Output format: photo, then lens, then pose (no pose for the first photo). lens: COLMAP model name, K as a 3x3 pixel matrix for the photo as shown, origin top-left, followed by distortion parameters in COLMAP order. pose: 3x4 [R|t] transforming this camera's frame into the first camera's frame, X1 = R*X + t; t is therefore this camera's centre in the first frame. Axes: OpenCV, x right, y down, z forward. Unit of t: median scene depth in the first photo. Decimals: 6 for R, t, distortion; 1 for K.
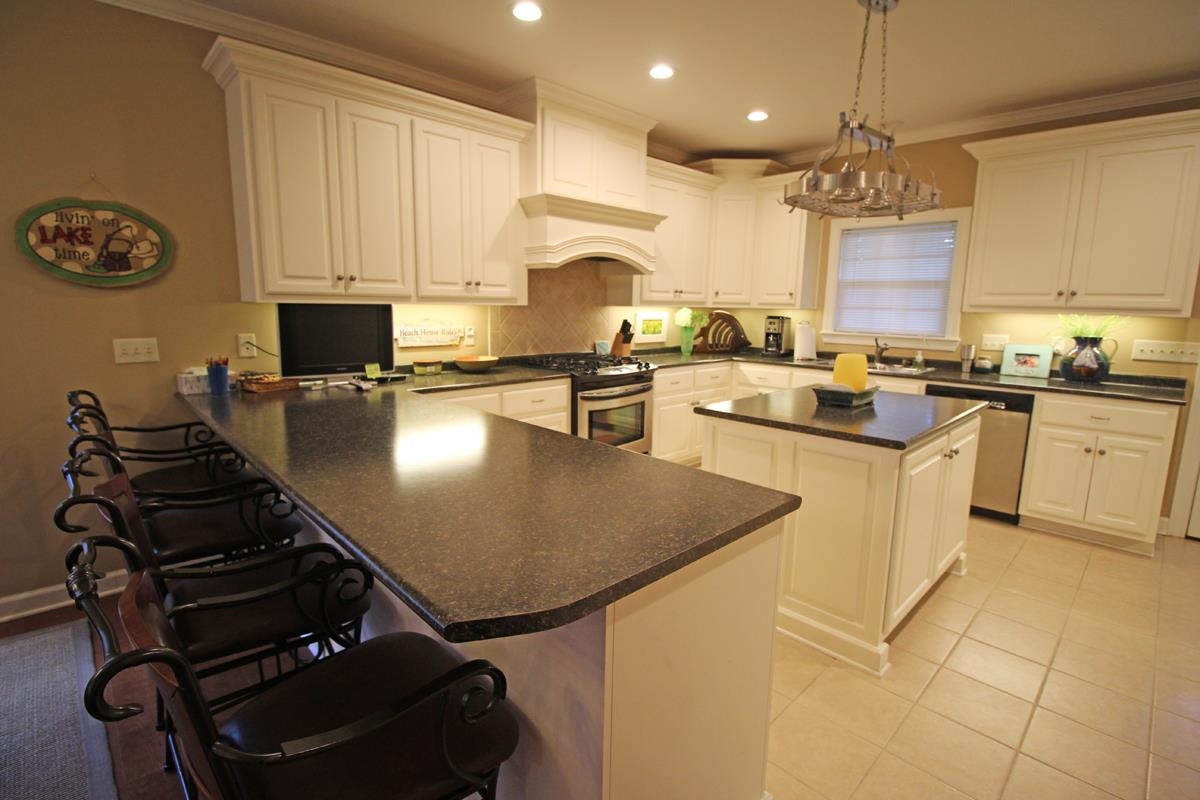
lens RADIAL K [[558.1, 0, 595.9], [0, 558.1, 396.6], [0, 0, 1]] dist [-0.014019, -0.005342]
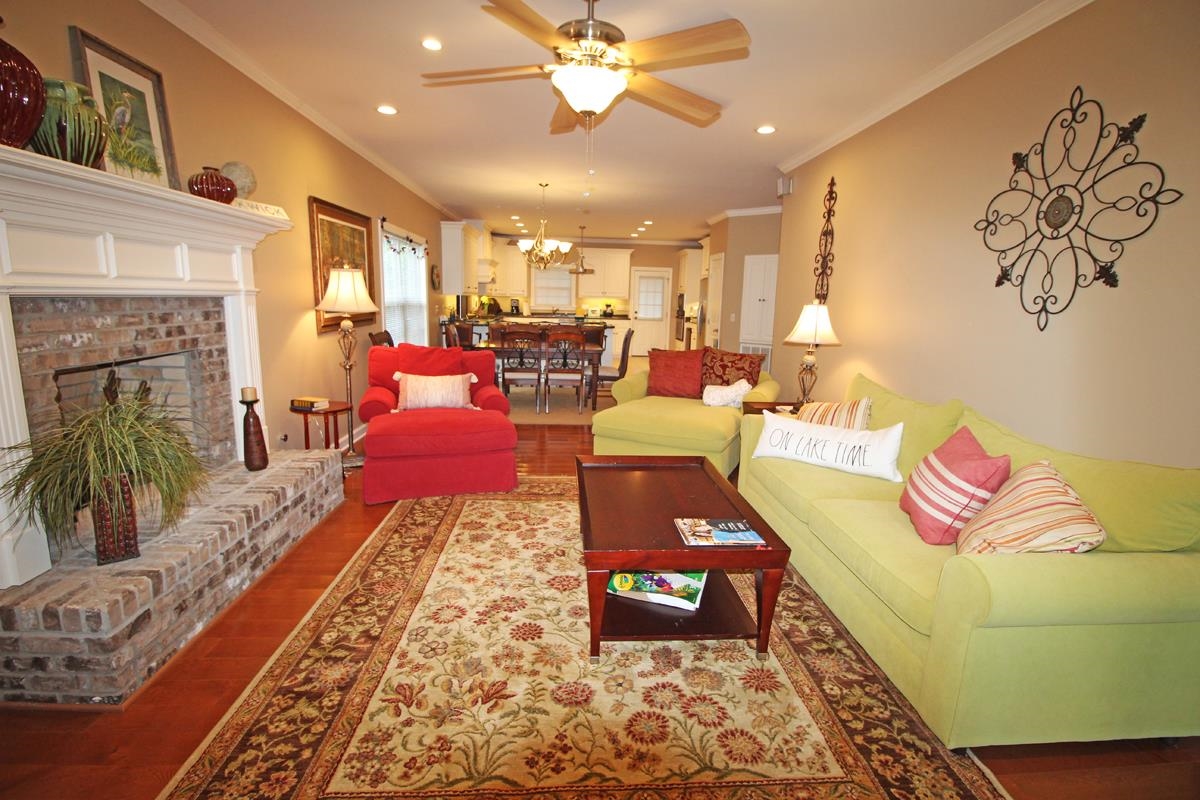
lens RADIAL K [[558.1, 0, 597.2], [0, 558.1, 400.0], [0, 0, 1]] dist [-0.014019, -0.005342]
pose [[0.647197, -0.133279, 0.750582, -1.885923], [0.110022, 0.990620, 0.081034, 0.196768], [-0.754342, 0.030135, 0.655790, -1.274916]]
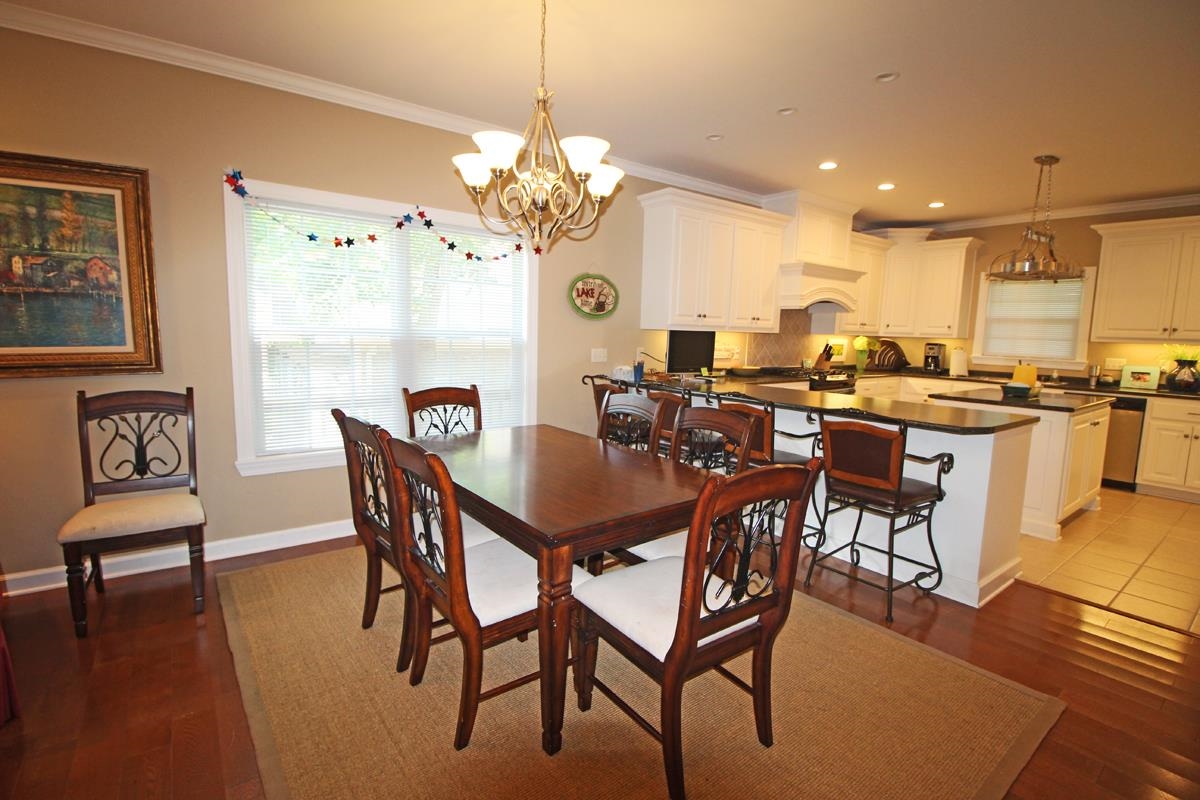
lens RADIAL K [[558.1, 0, 597.7], [0, 558.1, 398.3], [0, 0, 1]] dist [-0.014019, -0.005342]
pose [[0.993063, 0.024968, -0.114905, -0.421065], [-0.029907, 0.998693, -0.041459, 0.086356], [0.113719, 0.044608, 0.992511, -0.526287]]
